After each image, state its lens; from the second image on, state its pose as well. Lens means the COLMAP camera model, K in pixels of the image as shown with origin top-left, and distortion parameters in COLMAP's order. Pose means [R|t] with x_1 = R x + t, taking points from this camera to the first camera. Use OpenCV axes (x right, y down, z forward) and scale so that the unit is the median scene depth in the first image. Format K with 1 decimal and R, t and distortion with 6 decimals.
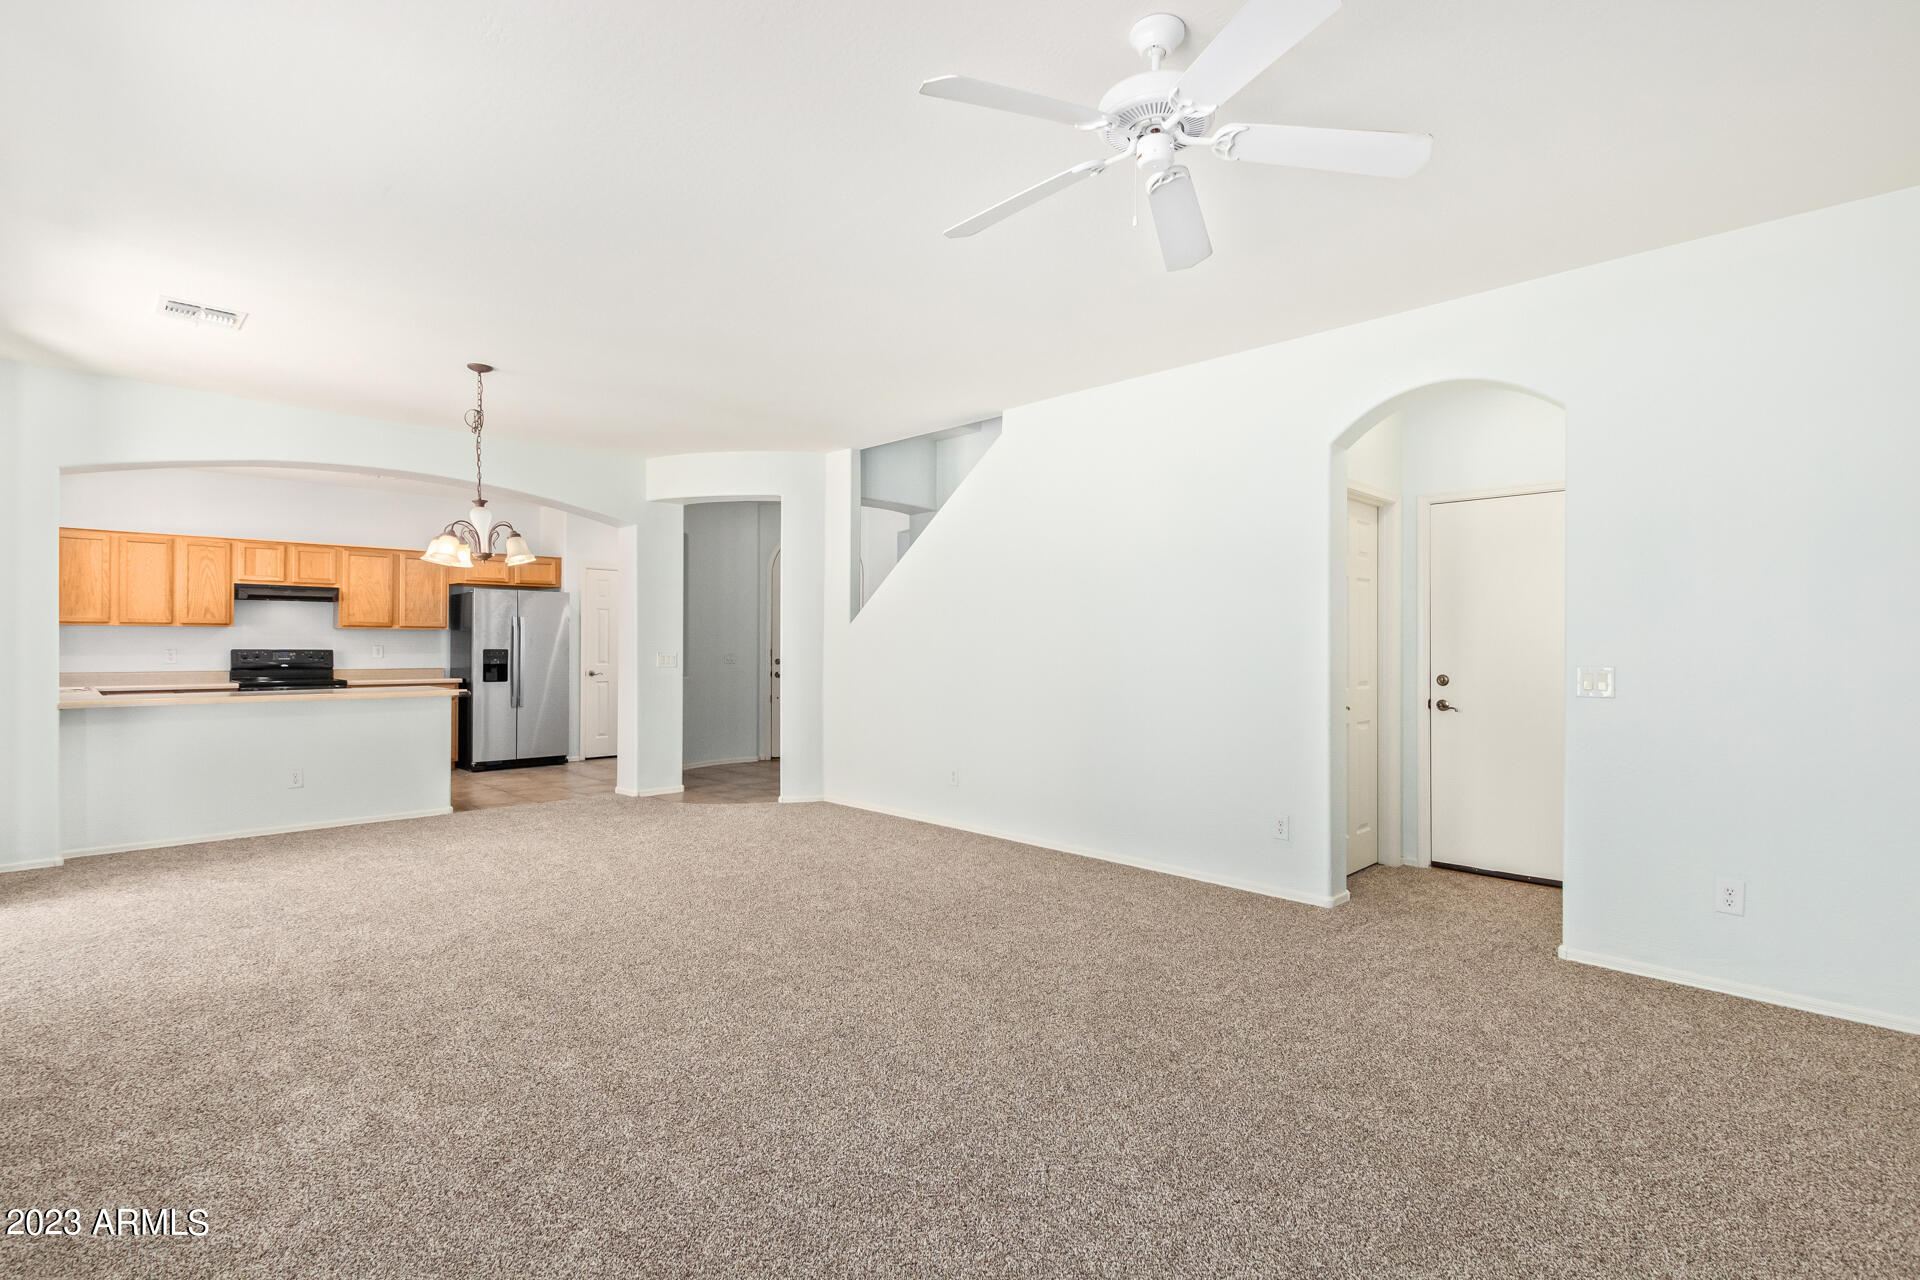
lens RADIAL K [[896.0, 0, 1002.5], [0, 896.0, 644.1], [0, 0, 1]] dist [-0.000050, -0.000098]
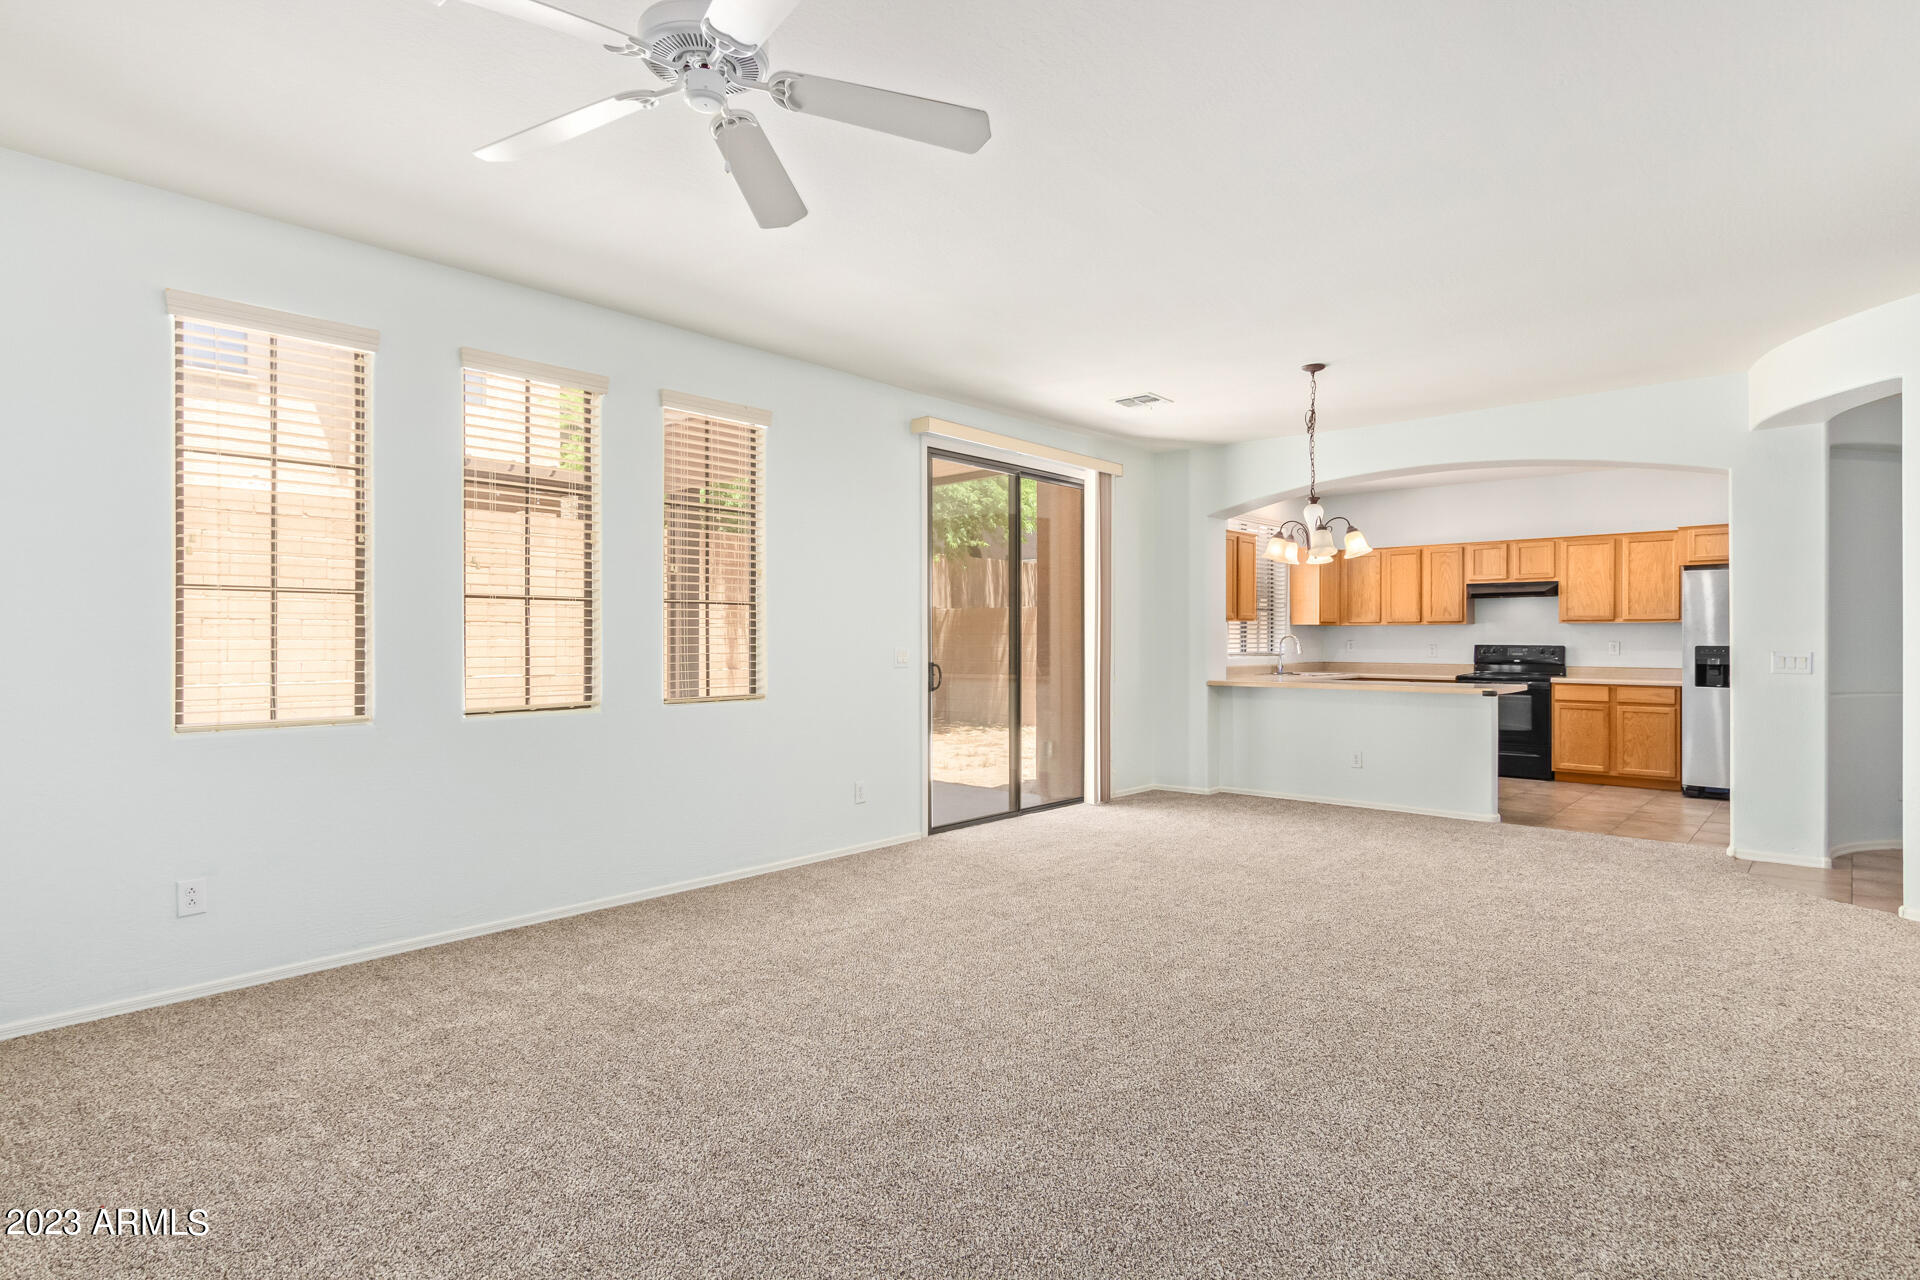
lens RADIAL K [[996.9, 0, 960.0], [0, 996.9, 640.0], [0, 0, 1]] dist [-0.000184, 0.000293]
pose [[0.016228, -0.001916, -0.999866, 0.339889], [0.000372, 0.999998, -0.001910, 0.002100], [0.999868, -0.000341, 0.016229, 0.361734]]
